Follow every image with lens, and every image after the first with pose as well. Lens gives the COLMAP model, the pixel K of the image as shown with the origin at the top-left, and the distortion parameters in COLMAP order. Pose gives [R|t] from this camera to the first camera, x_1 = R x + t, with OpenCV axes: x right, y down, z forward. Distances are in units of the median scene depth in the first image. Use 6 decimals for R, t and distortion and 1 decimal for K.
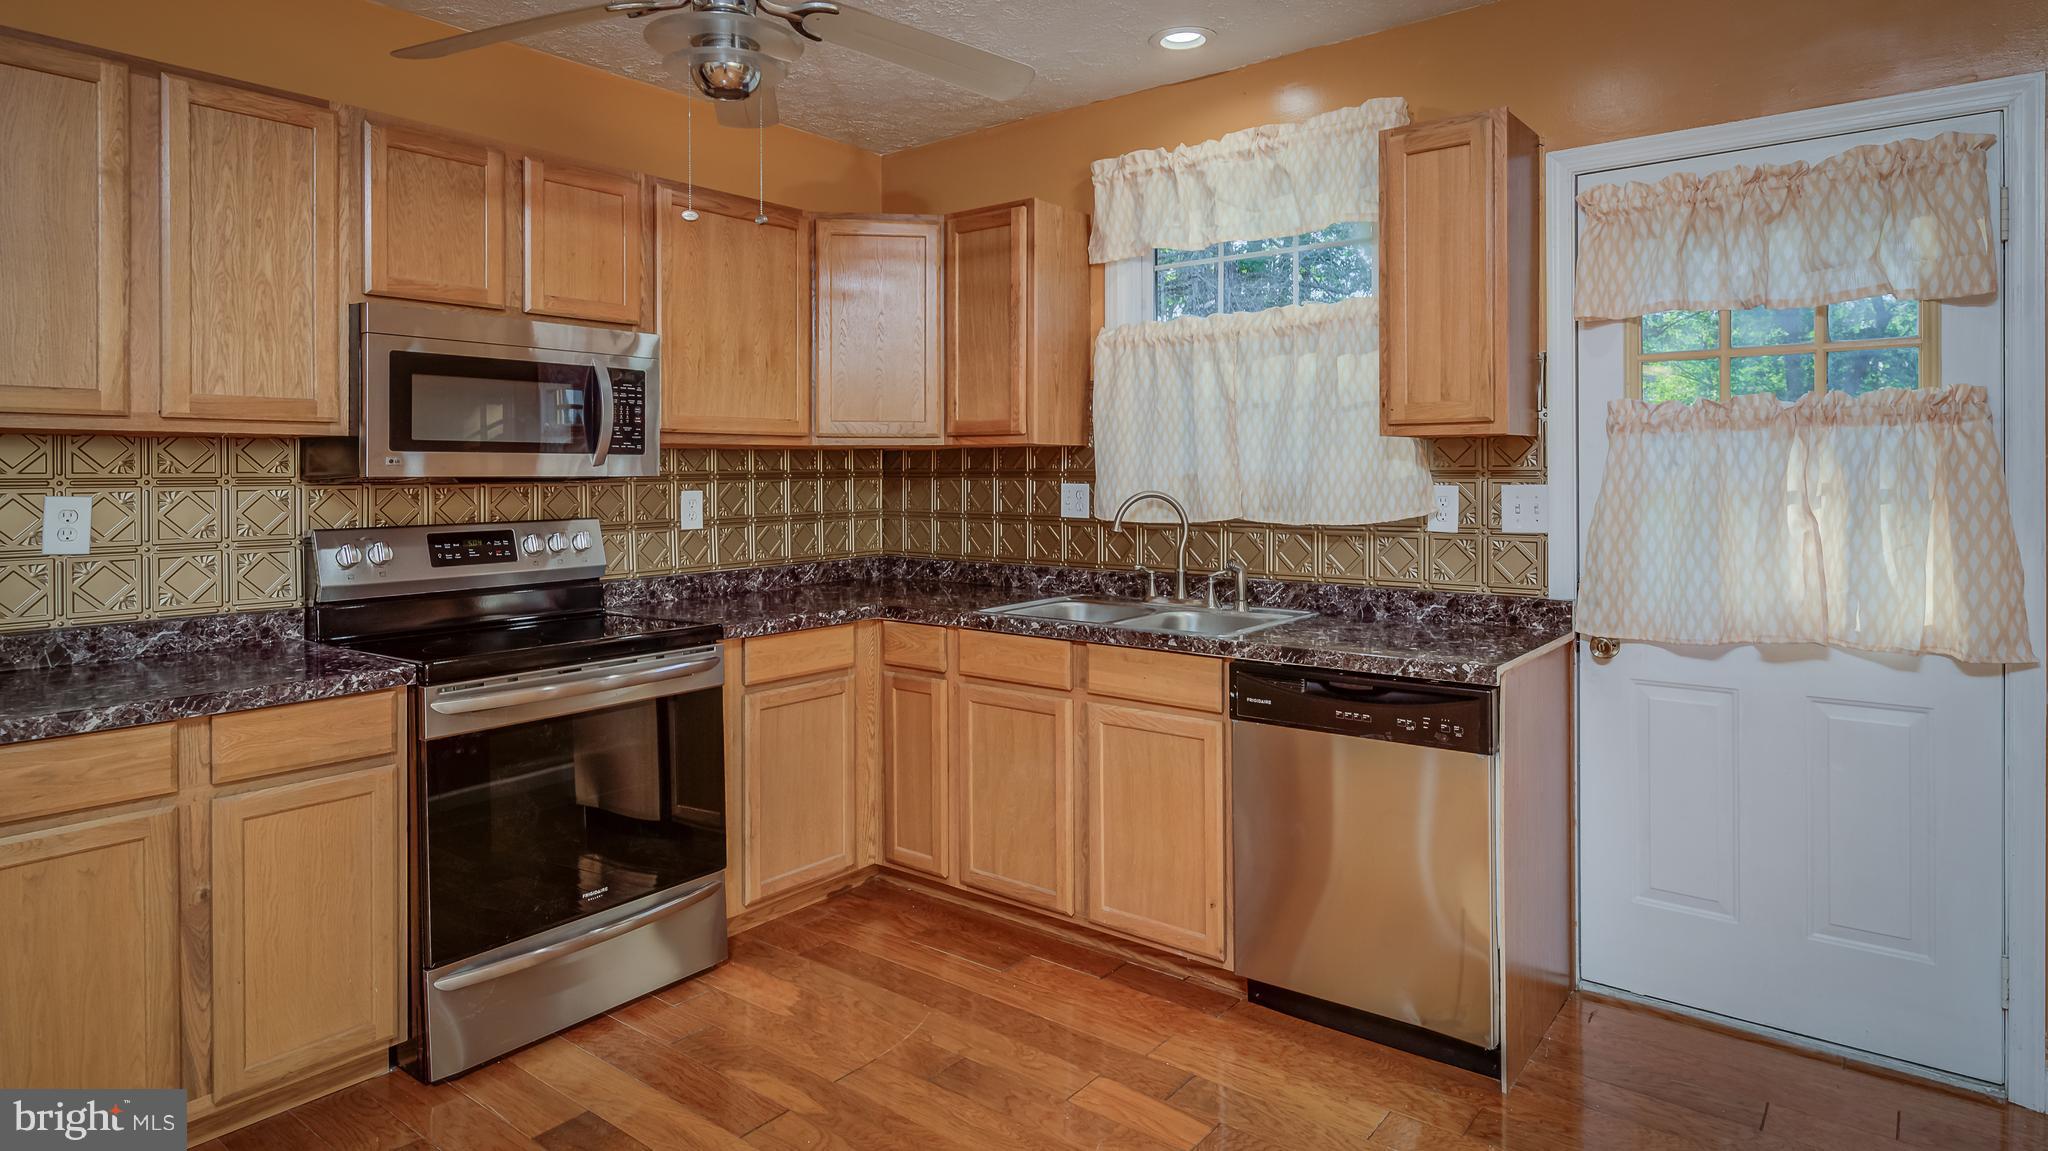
lens RADIAL K [[1107.2, 0, 1028.7], [0, 1107.2, 472.2], [0, 0, 1]] dist [0.002444, -0.001545]
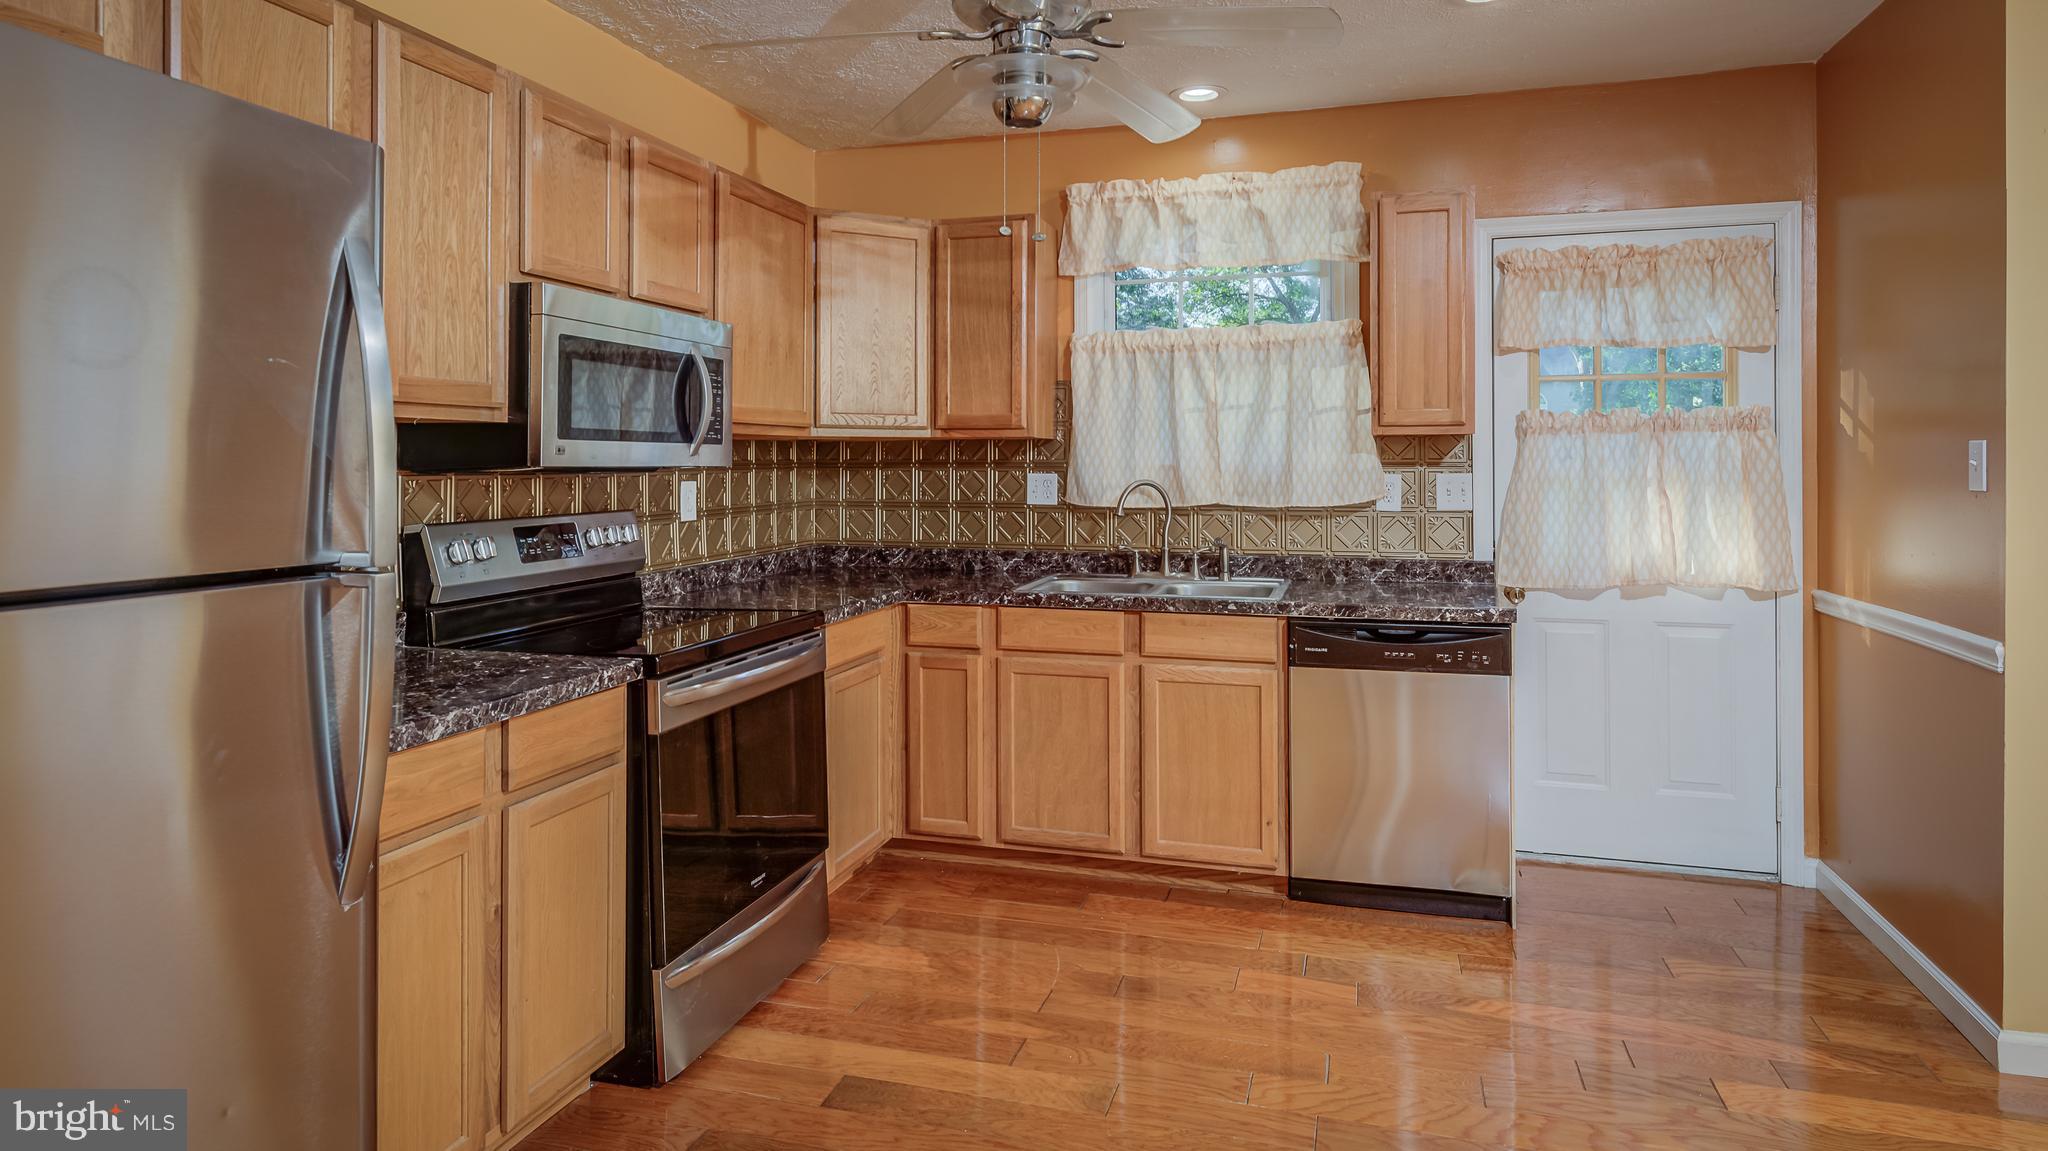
lens RADIAL K [[1118.5, 0, 1020.4], [0, 1118.5, 456.3], [0, 0, 1]] dist [0.002428, 0.000434]
pose [[0.931873, 0.004134, 0.362762, -0.473778], [-0.001550, 0.999971, -0.007414, 0.001746], [-0.362783, 0.006346, 0.931852, -0.033276]]
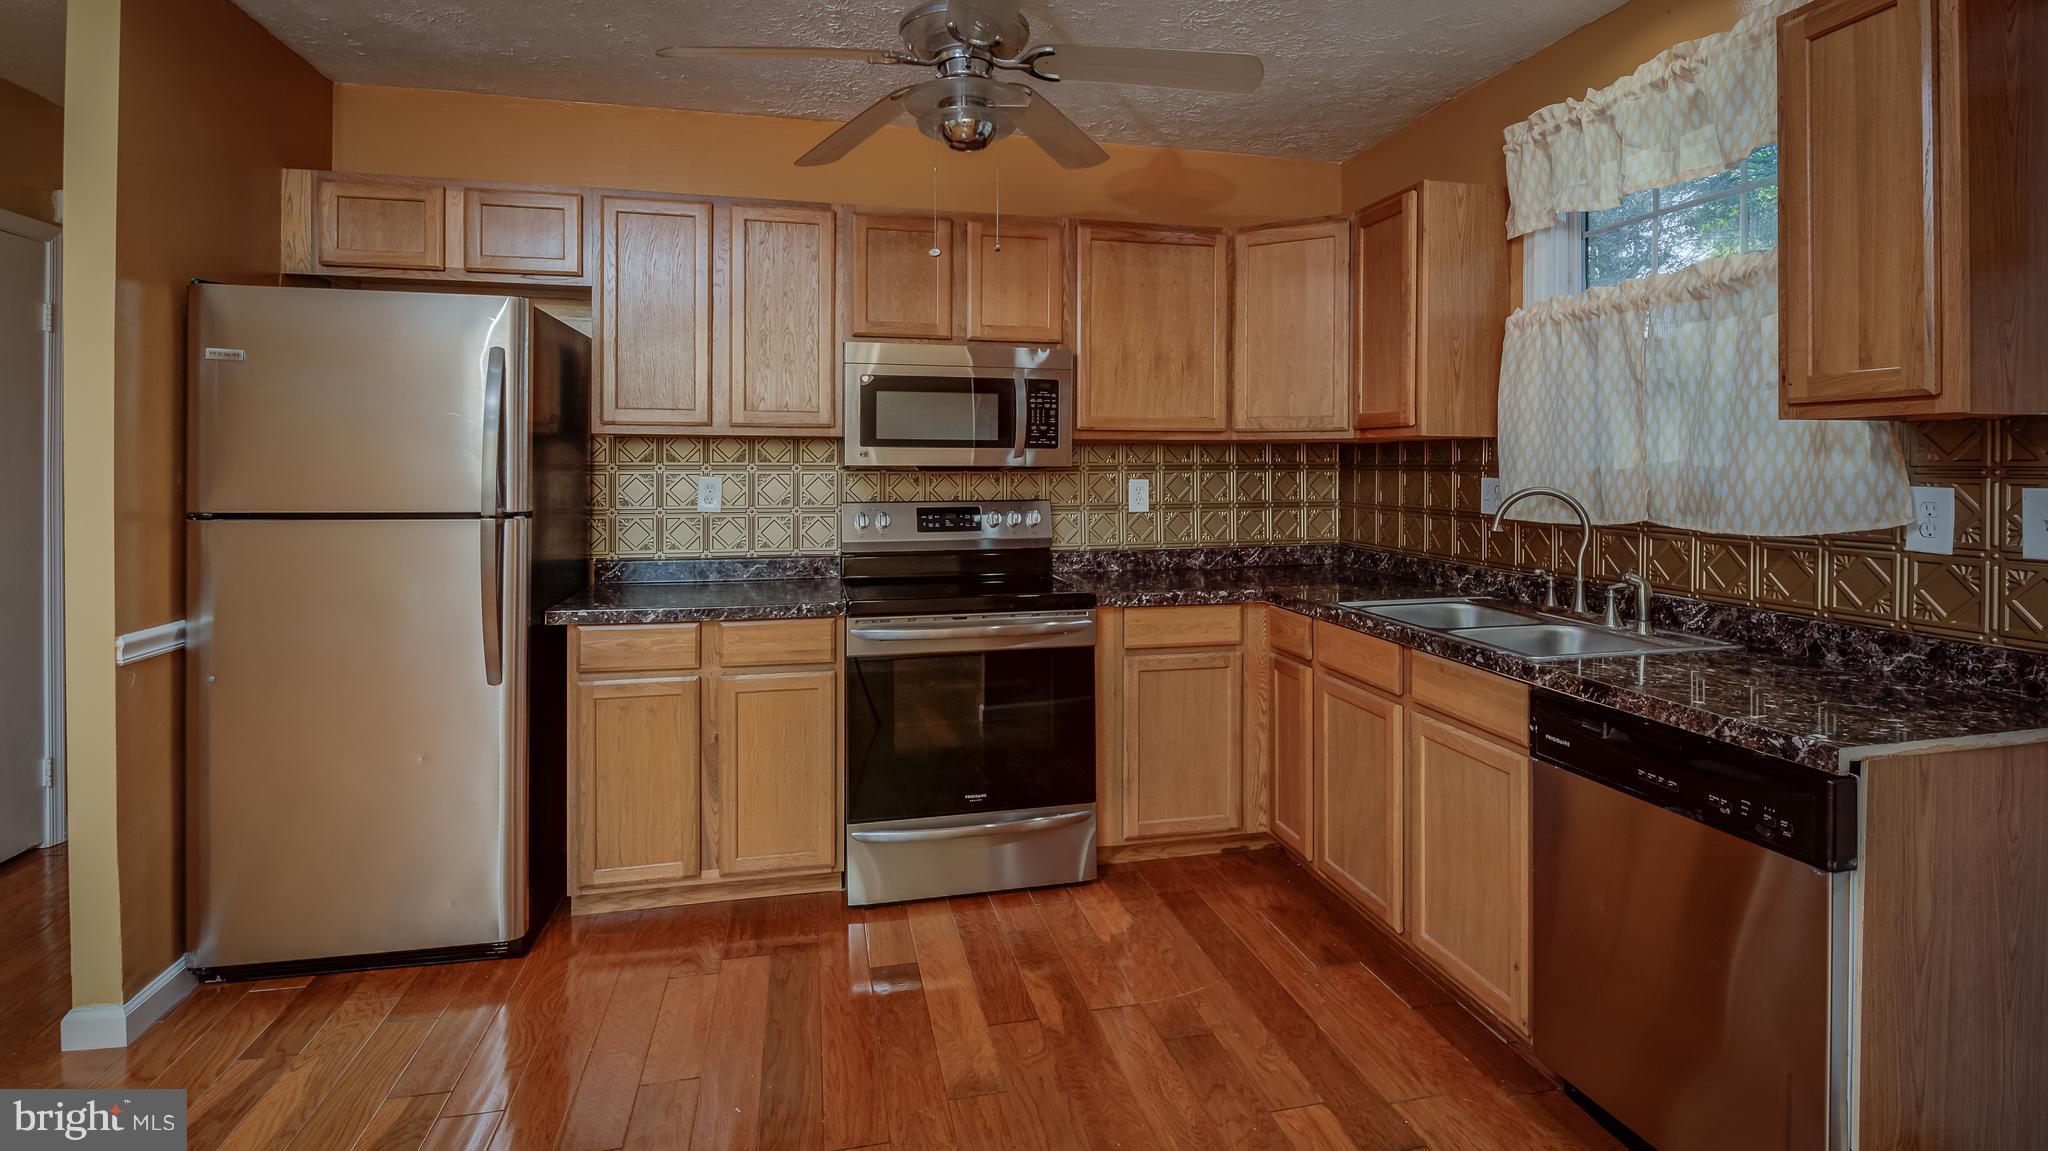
lens RADIAL K [[955.8, 0, 1050.9], [0, 955.8, 463.4], [0, 0, 1]] dist [0.001914, -0.010787]
pose [[0.789509, 0.005023, -0.613718, 0.299841], [-0.005688, 0.999983, 0.000867, -0.000643], [0.613712, 0.002807, 0.789525, 0.168797]]
